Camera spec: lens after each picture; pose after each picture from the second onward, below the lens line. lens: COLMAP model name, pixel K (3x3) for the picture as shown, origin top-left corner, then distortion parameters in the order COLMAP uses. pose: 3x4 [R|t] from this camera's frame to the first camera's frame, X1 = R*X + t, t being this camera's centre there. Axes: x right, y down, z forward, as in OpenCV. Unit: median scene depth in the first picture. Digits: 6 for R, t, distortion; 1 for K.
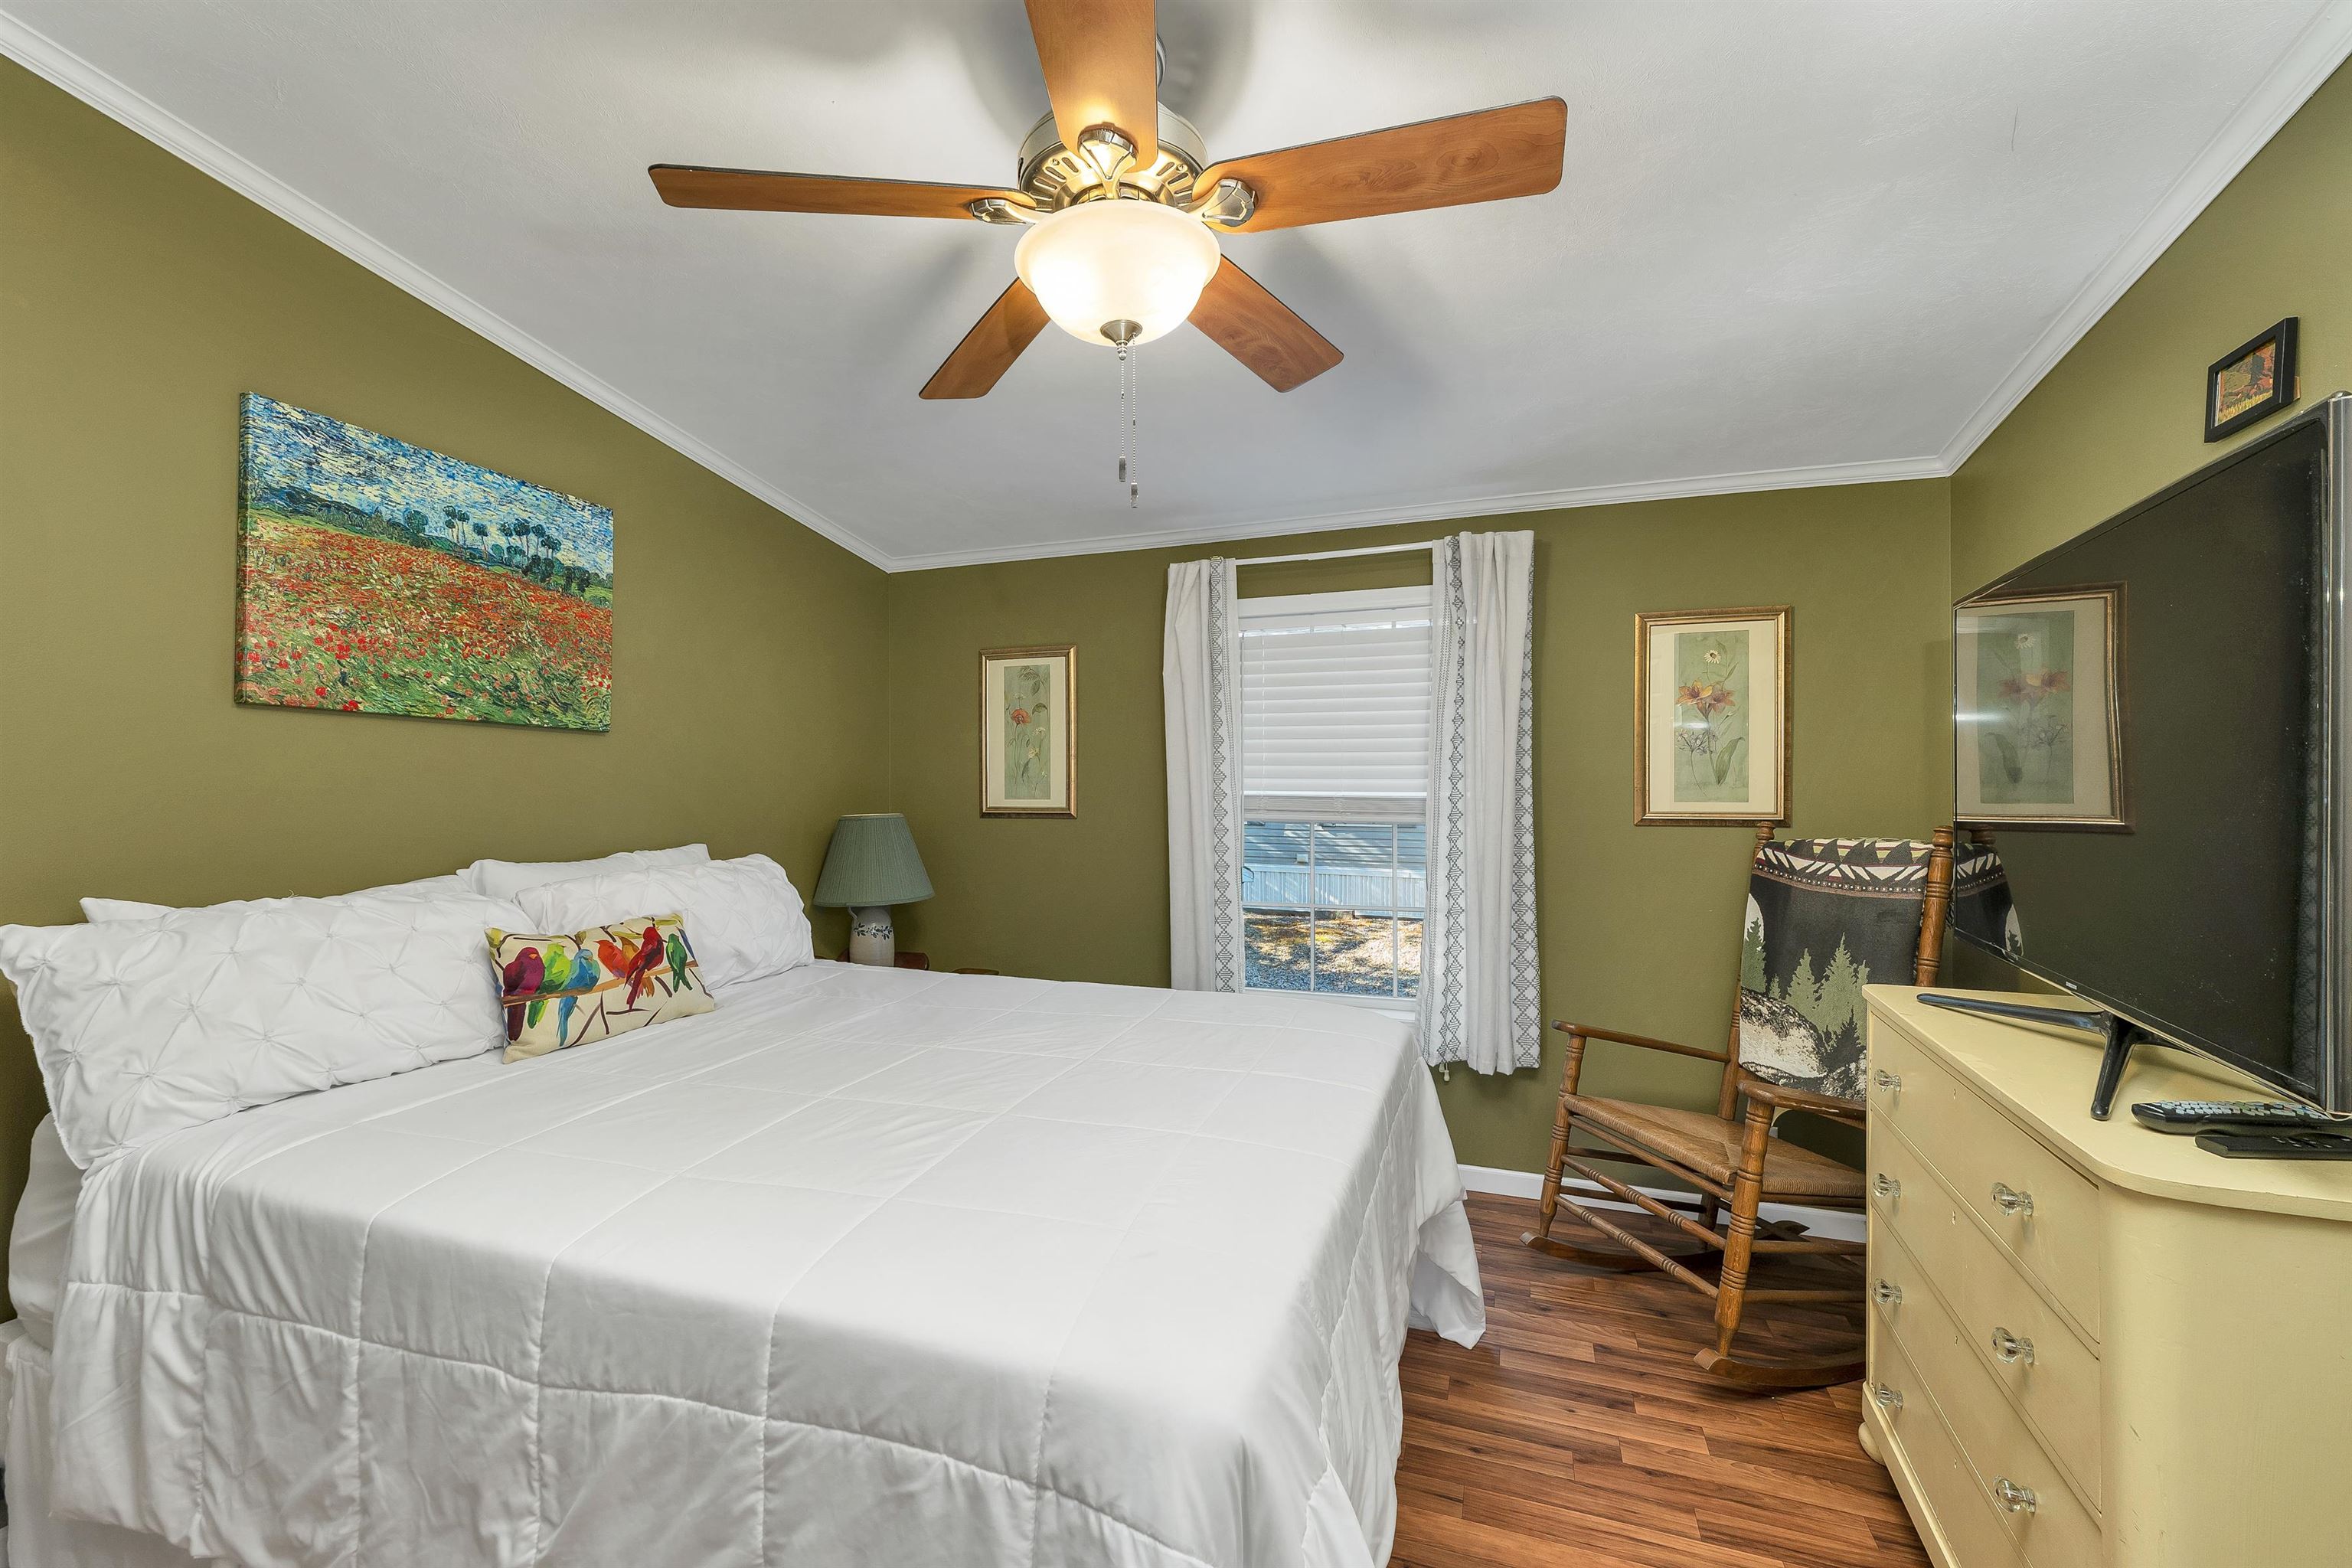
lens RADIAL K [[993.6, 0, 1170.3], [0, 993.6, 786.0], [0, 0, 1]] dist [0.000966, -0.000134]
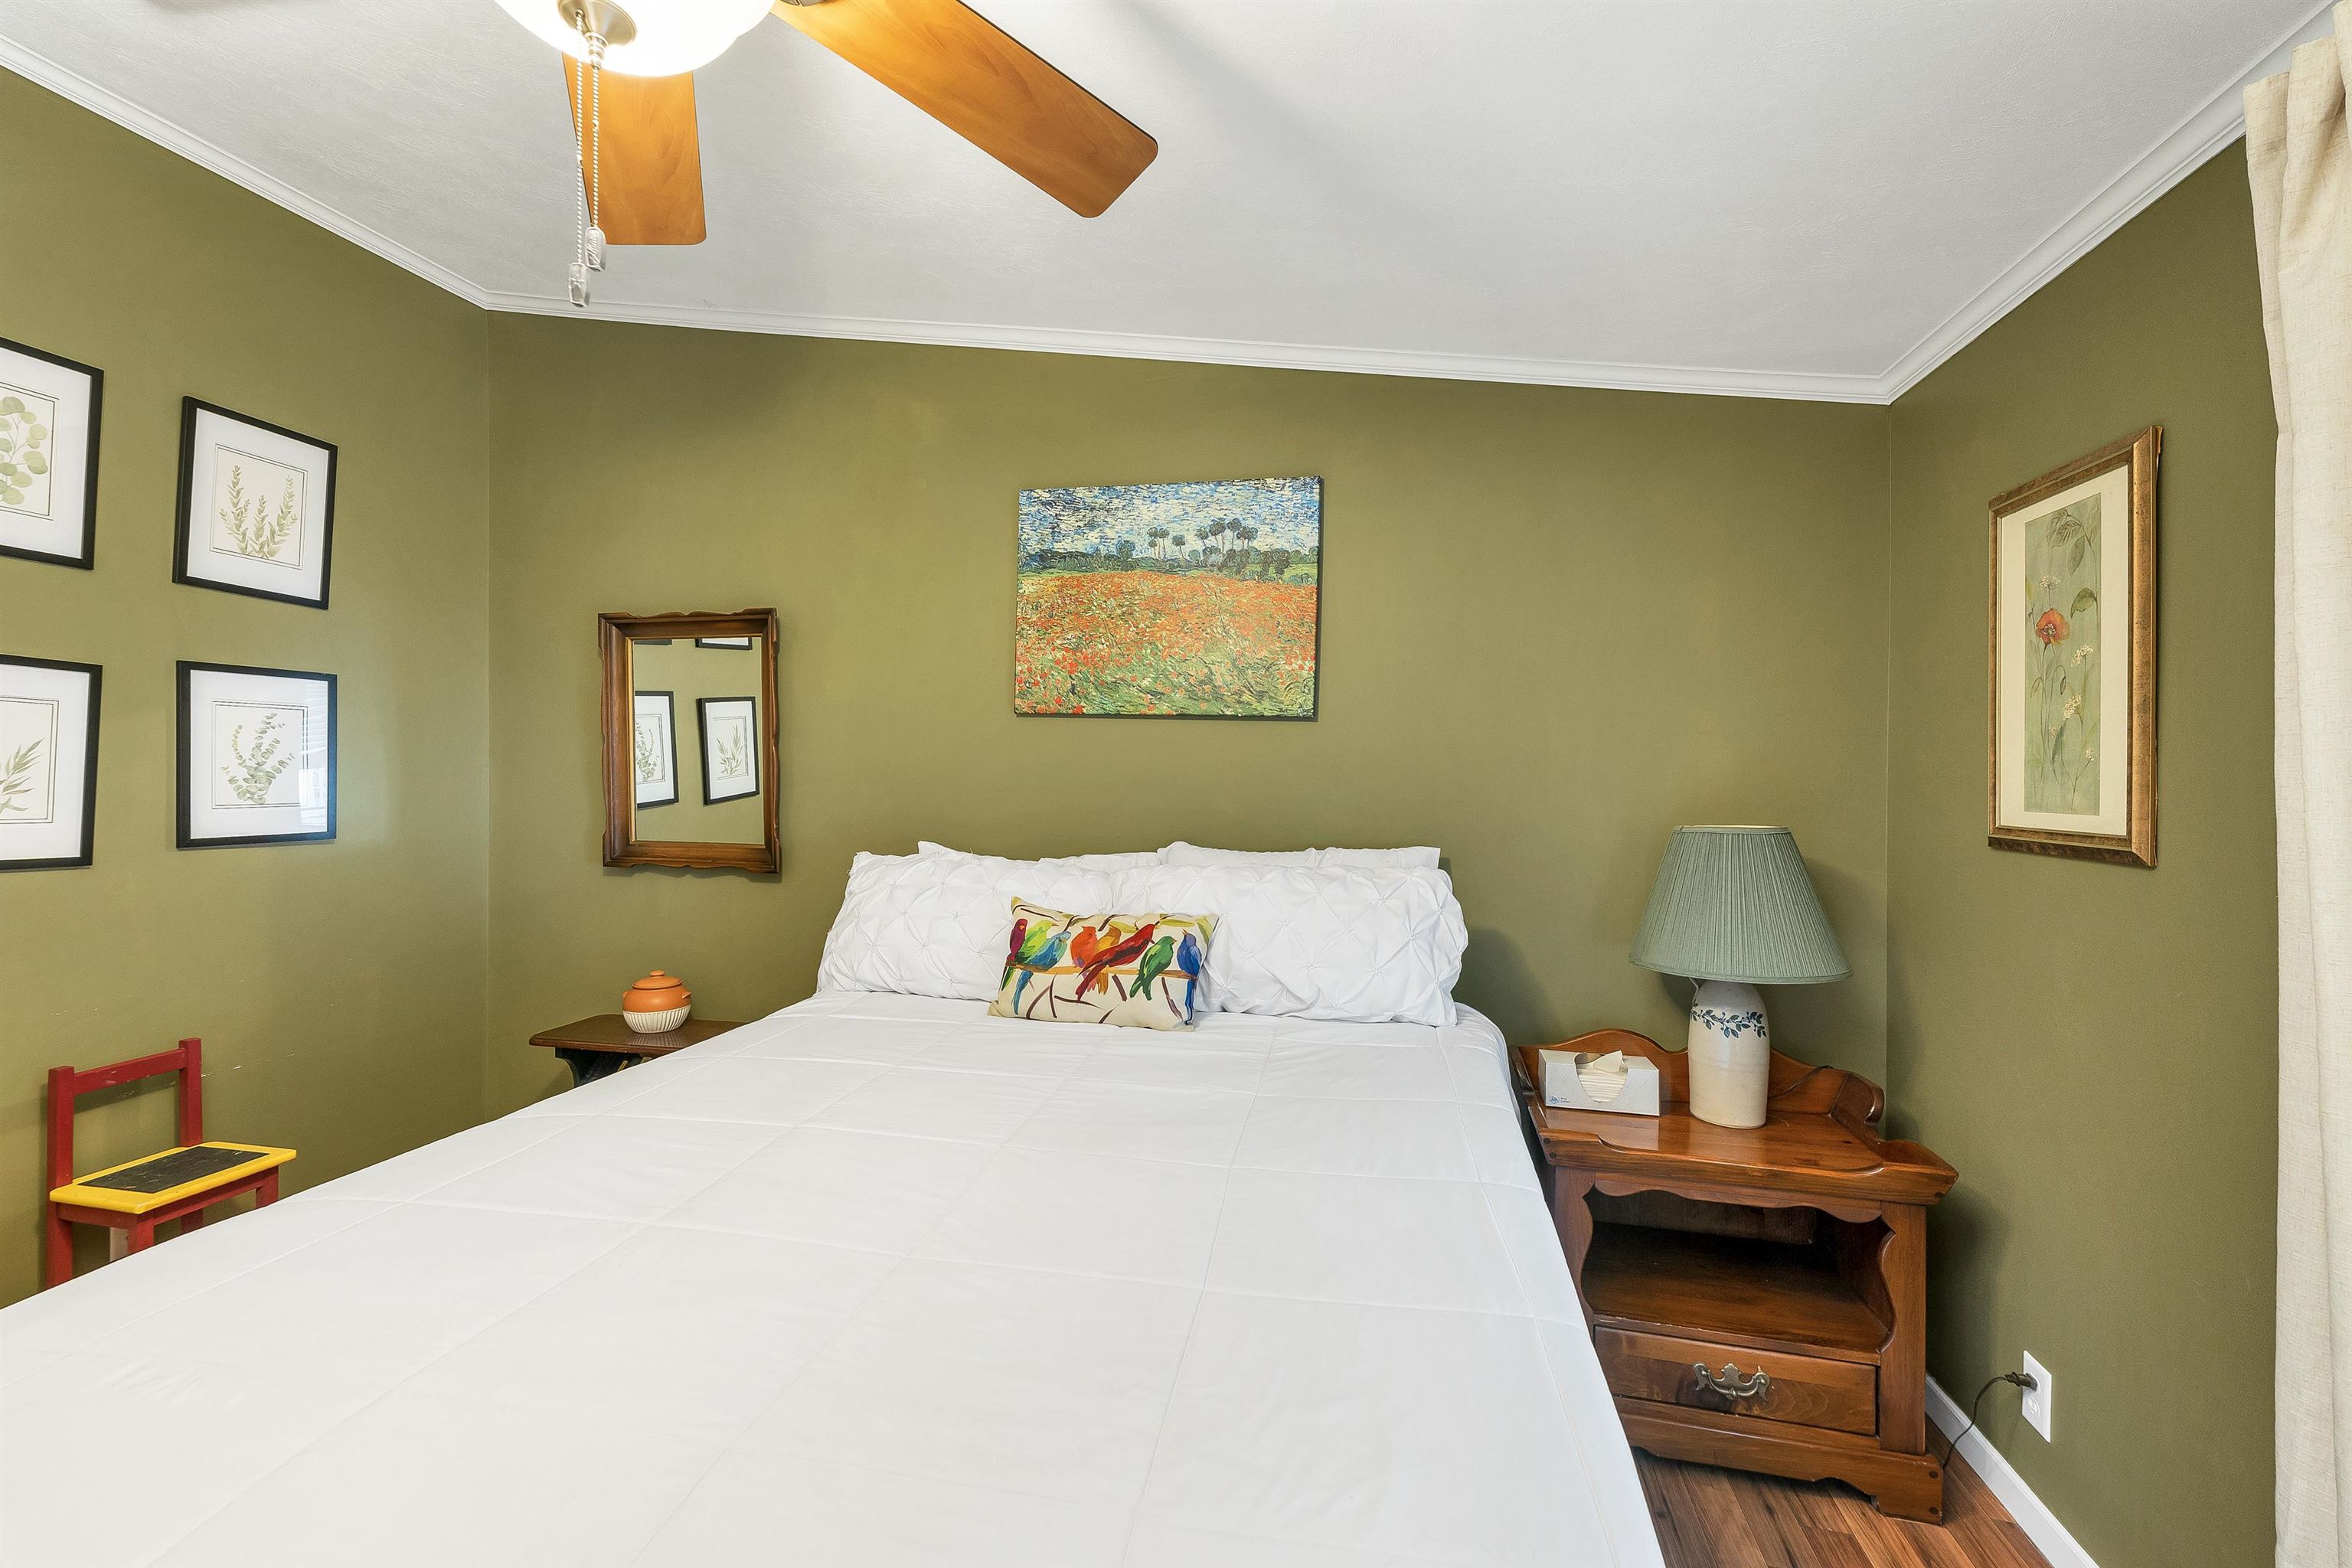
lens RADIAL K [[984.8, 0, 1141.0], [0, 984.8, 776.0], [0, 0, 1]] dist [-0.000291, -0.000046]
pose [[0.095875, 0.006256, -0.995374, 0.404574], [-0.007737, 0.999955, 0.005539, -0.003834], [0.995363, 0.007170, 0.095919, 0.898428]]
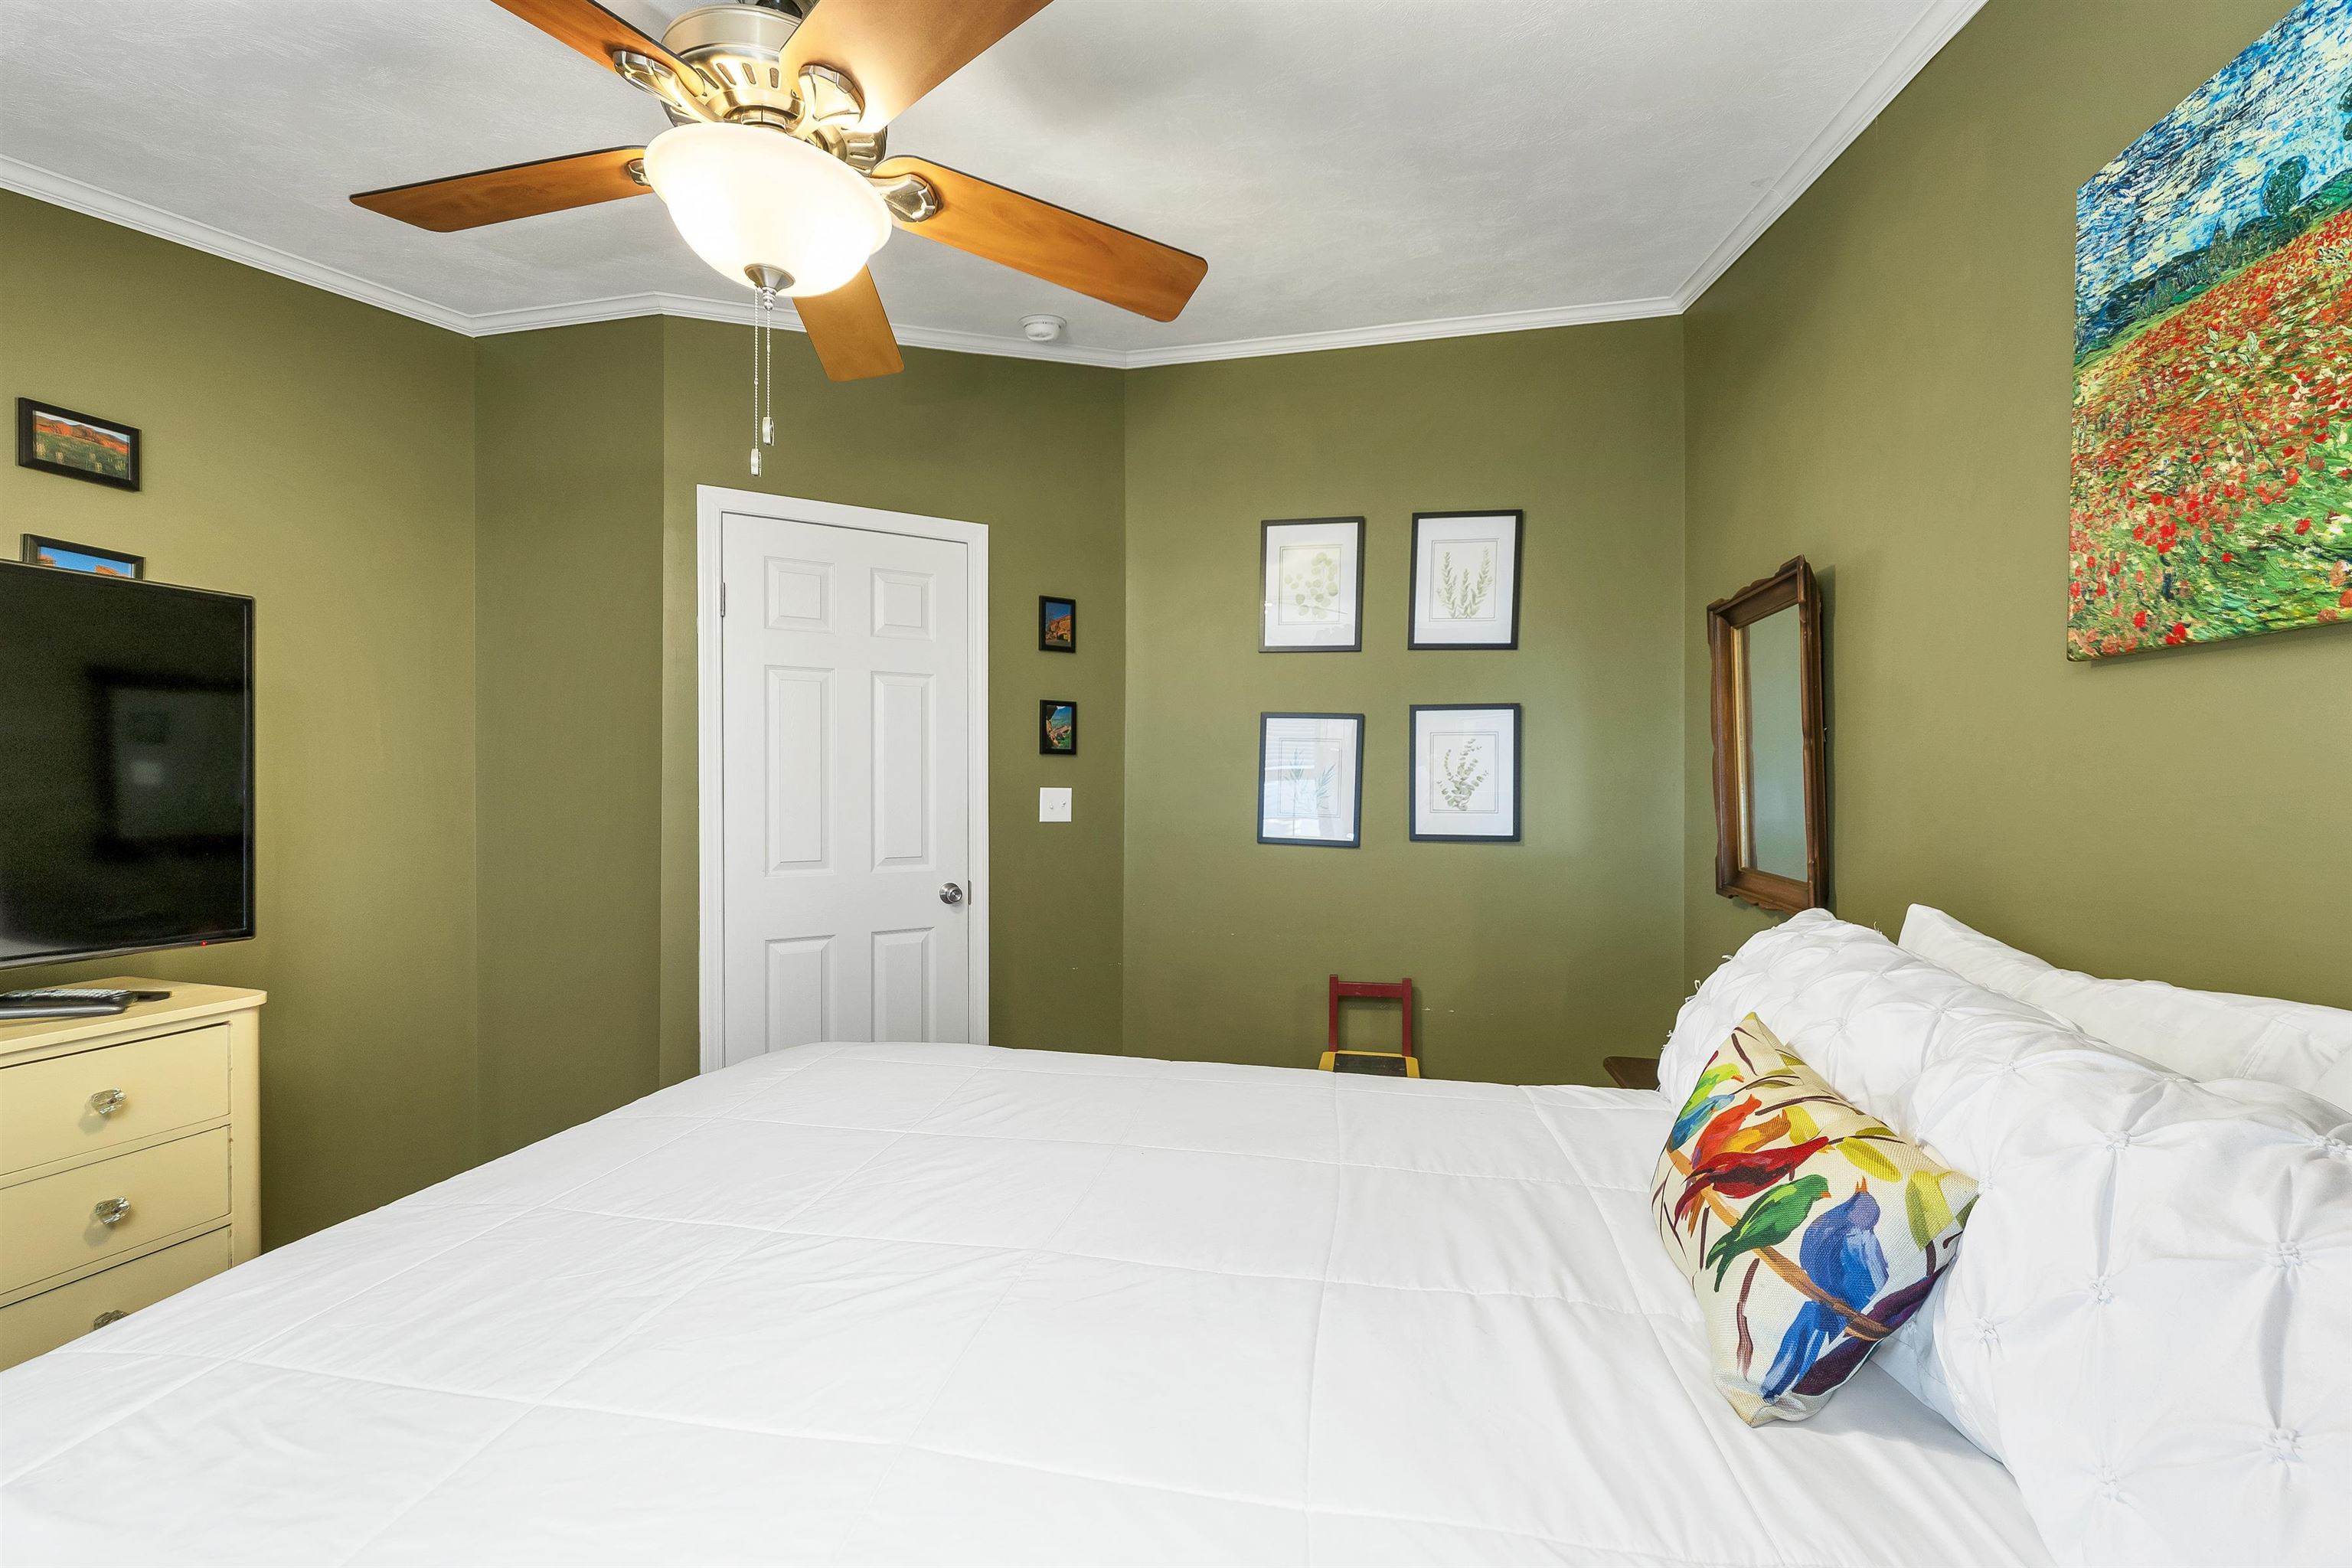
lens RADIAL K [[961.8, 0, 1176.0], [0, 961.8, 784.0], [0, 0, 1]] dist [0.001869, 0.000118]
pose [[-0.991586, -0.001001, -0.129447, -0.213786], [-0.001617, 0.999988, 0.004659, -0.002339], [0.129440, 0.004830, -0.991575, 1.348143]]
